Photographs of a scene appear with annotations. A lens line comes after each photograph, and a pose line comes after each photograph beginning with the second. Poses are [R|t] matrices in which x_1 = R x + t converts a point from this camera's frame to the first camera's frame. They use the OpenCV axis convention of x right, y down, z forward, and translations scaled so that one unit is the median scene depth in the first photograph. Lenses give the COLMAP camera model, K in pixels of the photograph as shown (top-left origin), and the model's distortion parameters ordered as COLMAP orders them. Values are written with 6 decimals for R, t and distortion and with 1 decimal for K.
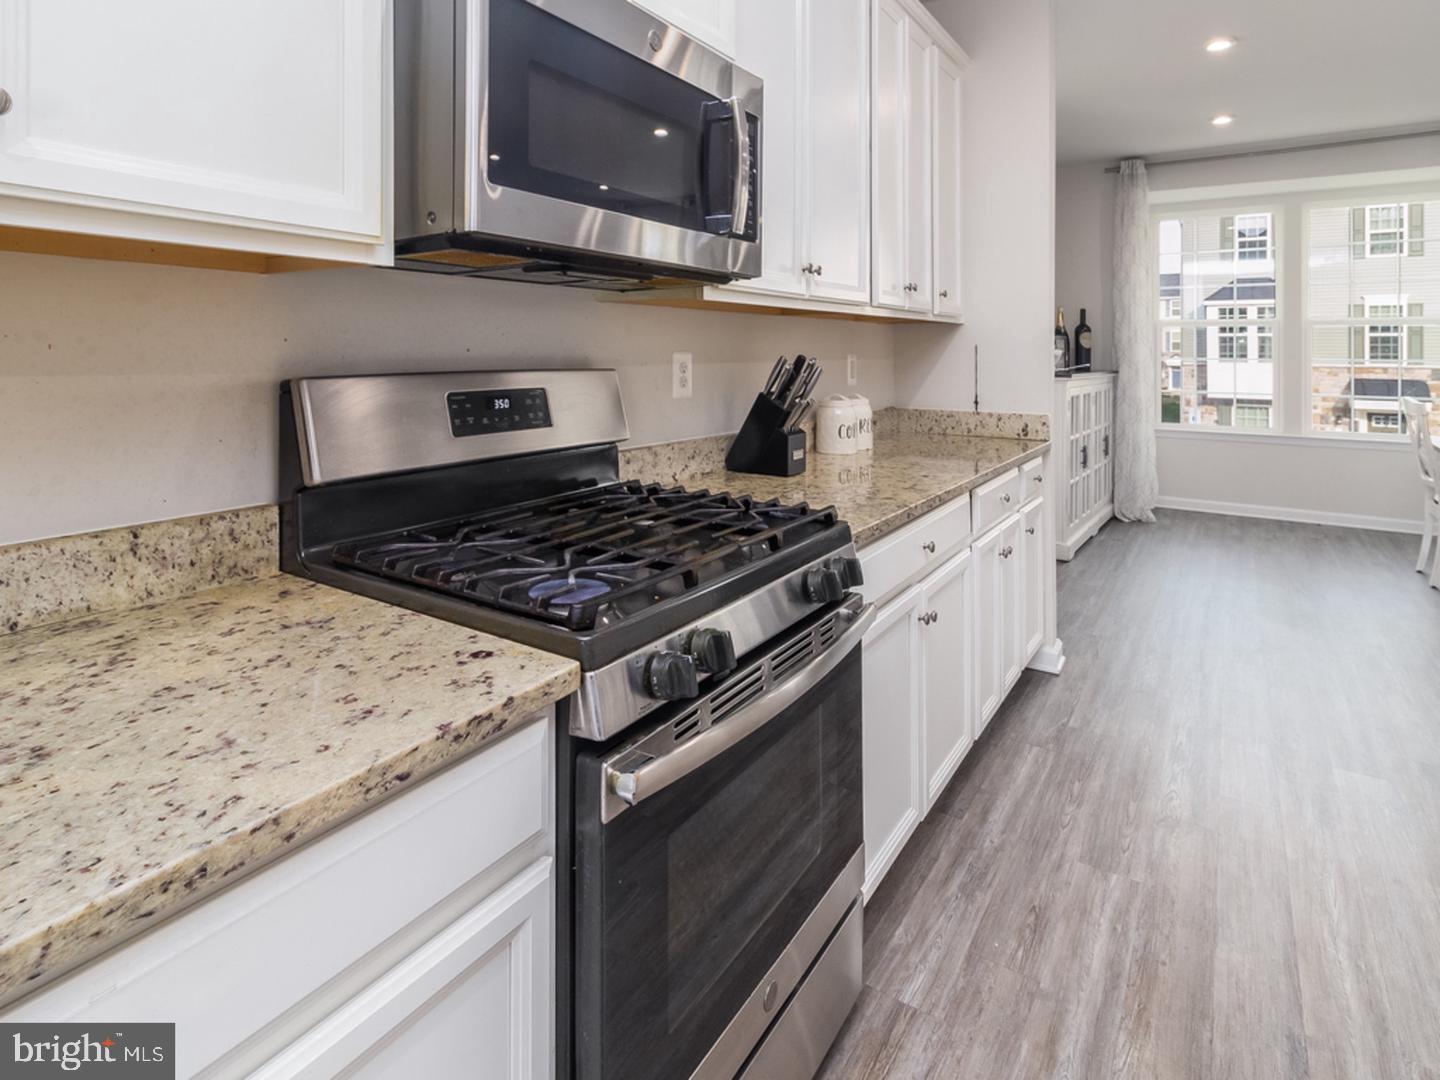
lens RADIAL K [[791.7, 0, 719.3], [0, 791.7, 345.6], [0, 0, 1]] dist [0.003031, -0.000966]
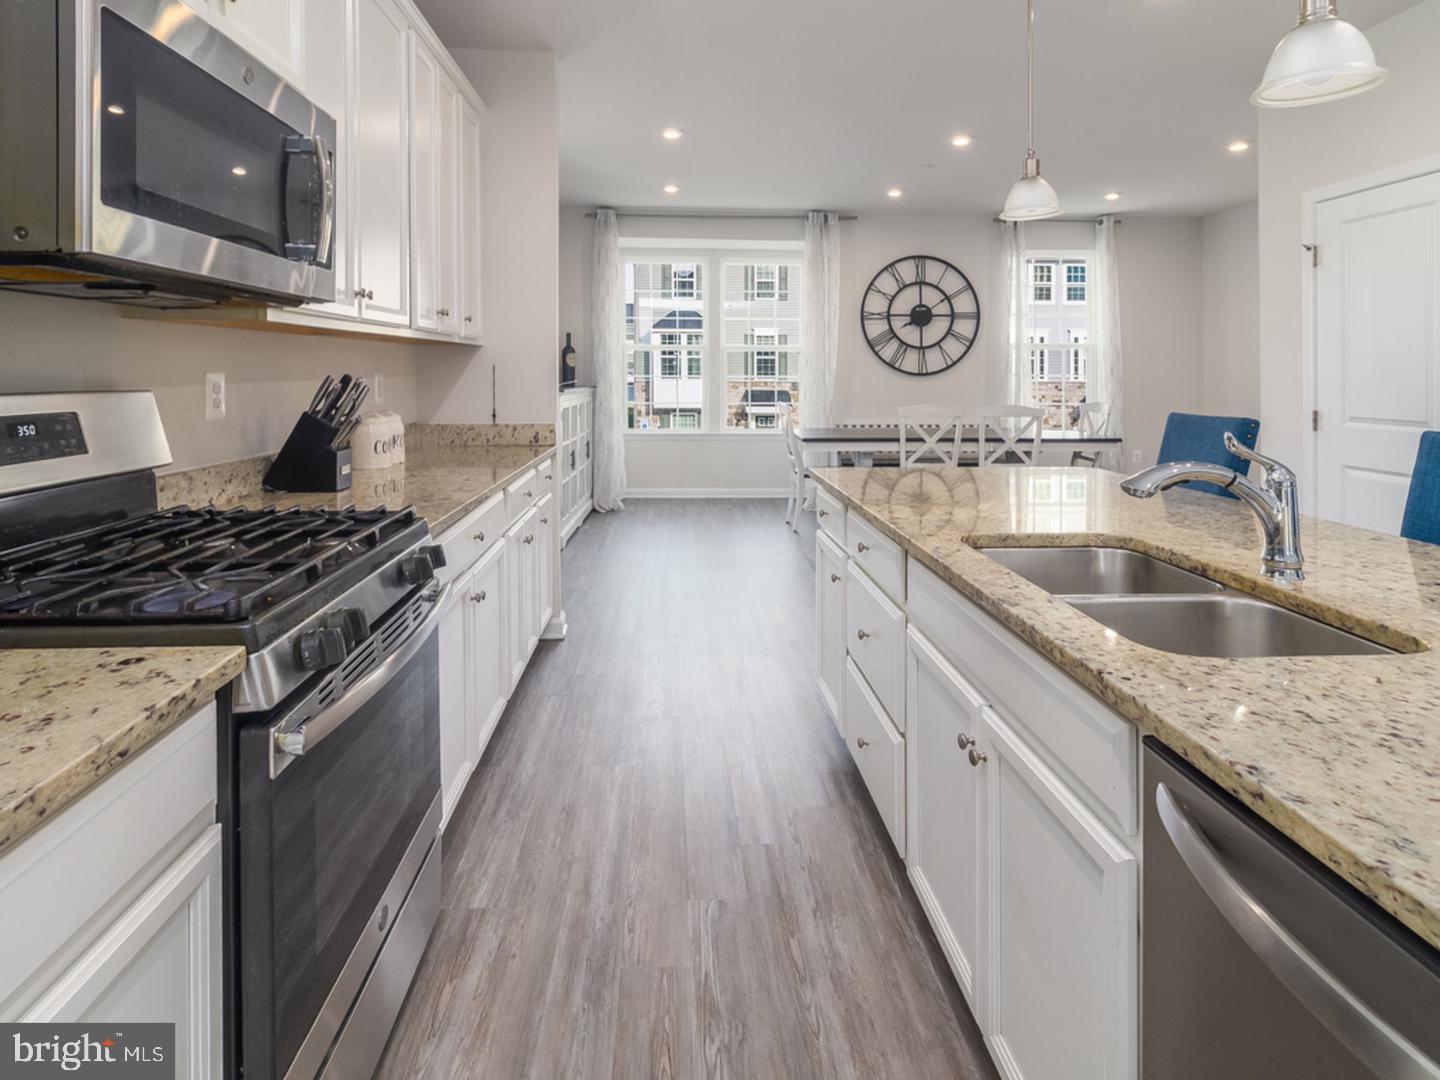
lens RADIAL K [[791.7, 0, 719.3], [0, 791.7, 345.6], [0, 0, 1]] dist [0.003031, -0.000966]
pose [[0.800866, 0.017067, 0.598601, -0.155521], [-0.003293, 0.999704, -0.024098, -0.003067], [-0.598835, 0.017328, 0.800685, -0.158252]]
